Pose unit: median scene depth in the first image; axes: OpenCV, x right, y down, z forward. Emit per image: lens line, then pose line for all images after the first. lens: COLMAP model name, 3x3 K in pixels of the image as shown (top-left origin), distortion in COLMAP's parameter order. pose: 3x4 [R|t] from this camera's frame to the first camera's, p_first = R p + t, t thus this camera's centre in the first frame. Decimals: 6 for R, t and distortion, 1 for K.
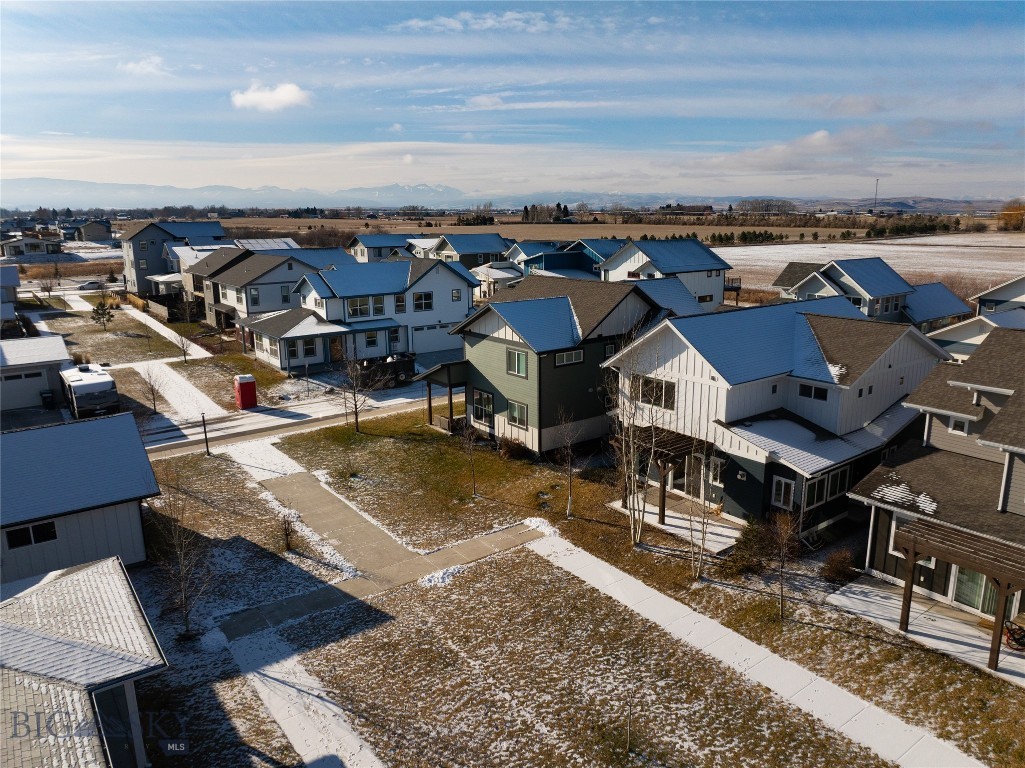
lens RADIAL K [[725.3, 0, 512.5], [0, 725.3, 384.0], [0, 0, 1]] dist [-0.043348, -0.003901]
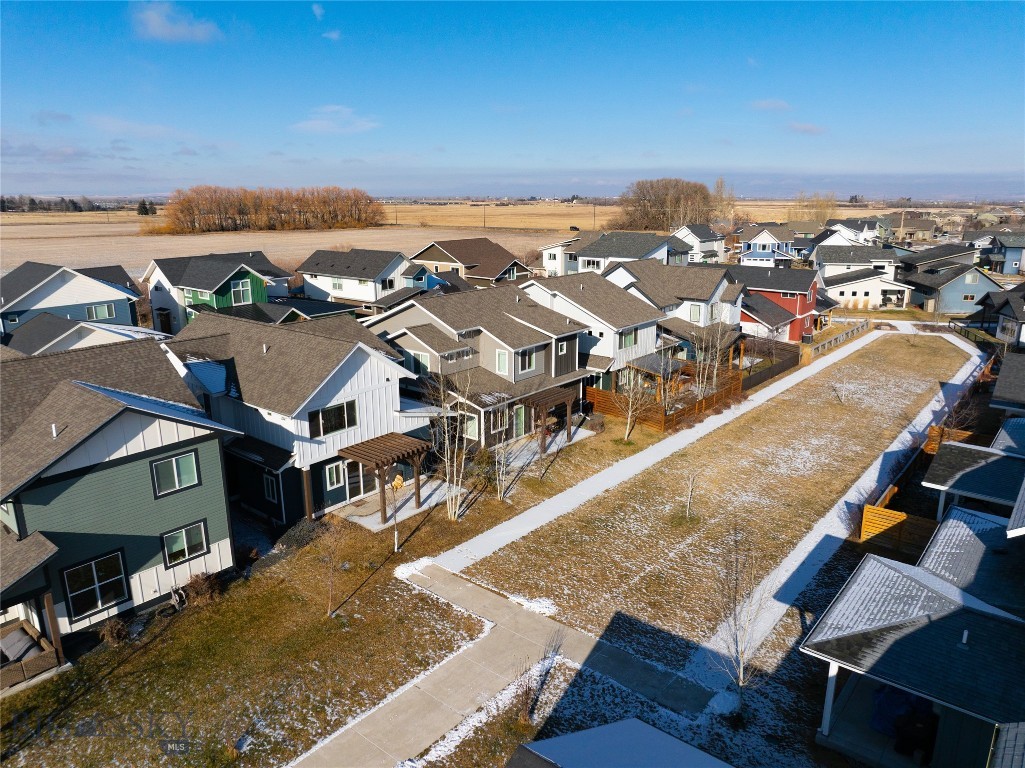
lens RADIAL K [[740.3, 0, 512.5], [0, 740.3, 384.0], [0, 0, 1]] dist [-0.040975, 0.005064]
pose [[-0.243410, -0.237800, 0.940321, -0.900444], [0.226564, 0.928719, 0.293514, -0.306013], [-0.943091, 0.284487, -0.172183, 1.005393]]
